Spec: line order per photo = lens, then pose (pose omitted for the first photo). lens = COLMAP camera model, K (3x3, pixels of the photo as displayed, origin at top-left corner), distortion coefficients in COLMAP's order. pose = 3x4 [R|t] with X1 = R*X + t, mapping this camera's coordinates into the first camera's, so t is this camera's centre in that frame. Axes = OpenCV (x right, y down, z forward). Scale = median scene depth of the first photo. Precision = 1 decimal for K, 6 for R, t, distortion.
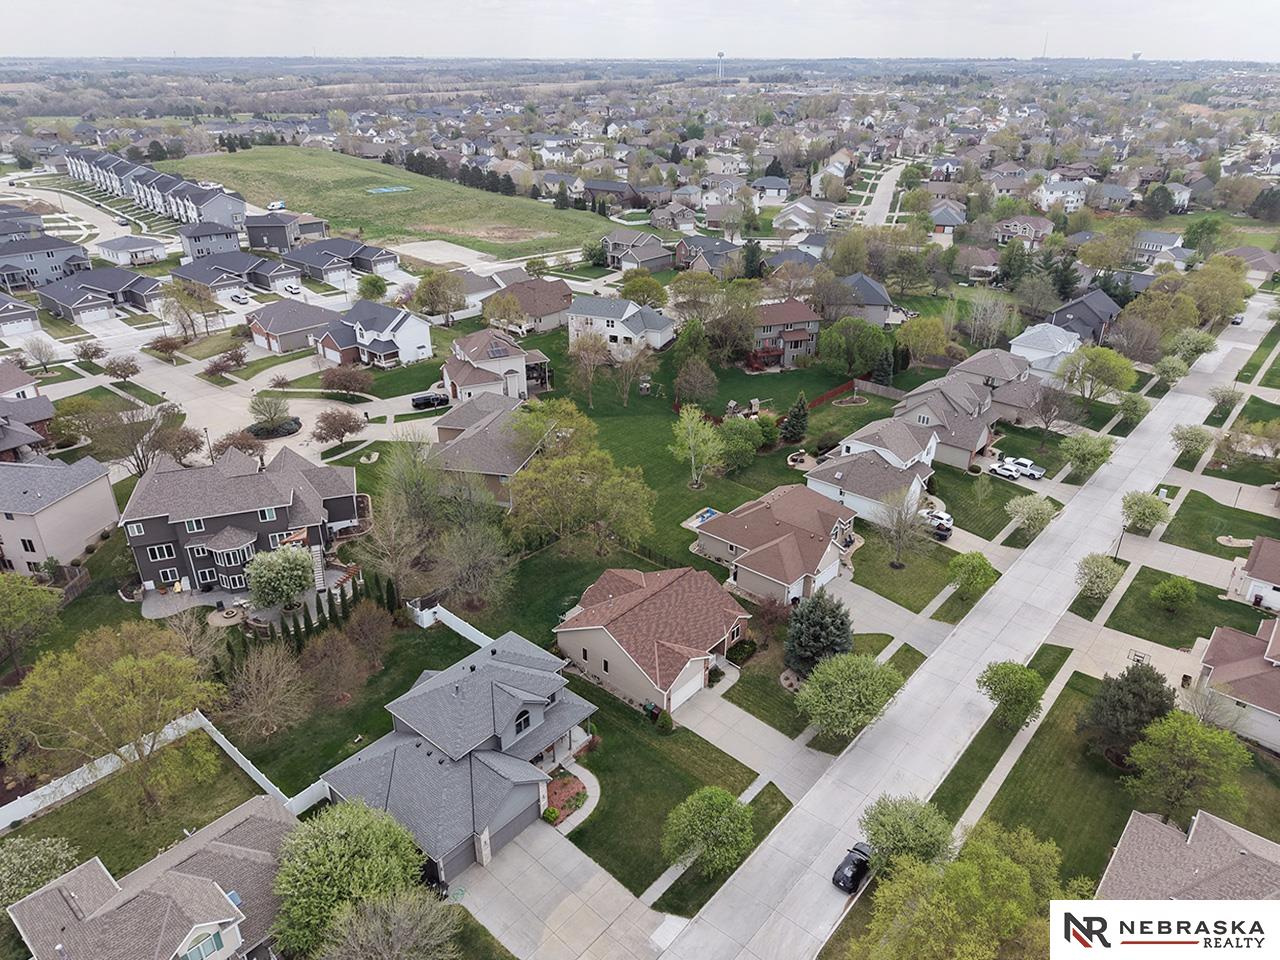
lens RADIAL K [[883.4, 0, 724.9], [0, 883.4, 481.2], [0, 0, 1]] dist [-0.000638, 0.000242]
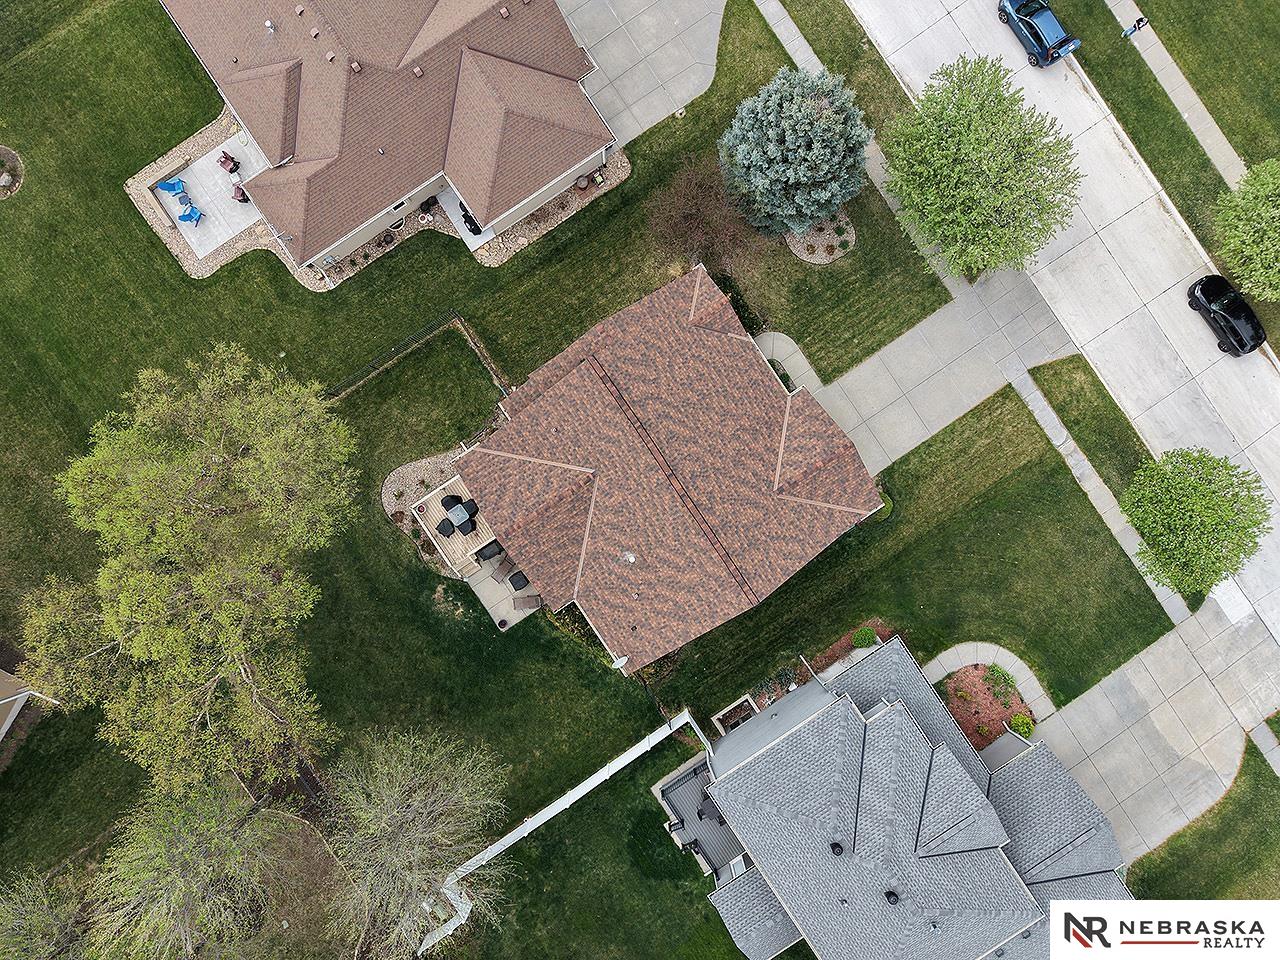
lens RADIAL K [[872.7, 0, 635.9], [0, 872.7, 484.1], [0, 0, 1]] dist [0.007753, 0.001628]
pose [[0.320568, -0.947162, -0.010968, -0.097541], [0.417065, 0.130740, 0.899424, -0.292553], [-0.850466, -0.292901, 0.436940, 0.880857]]
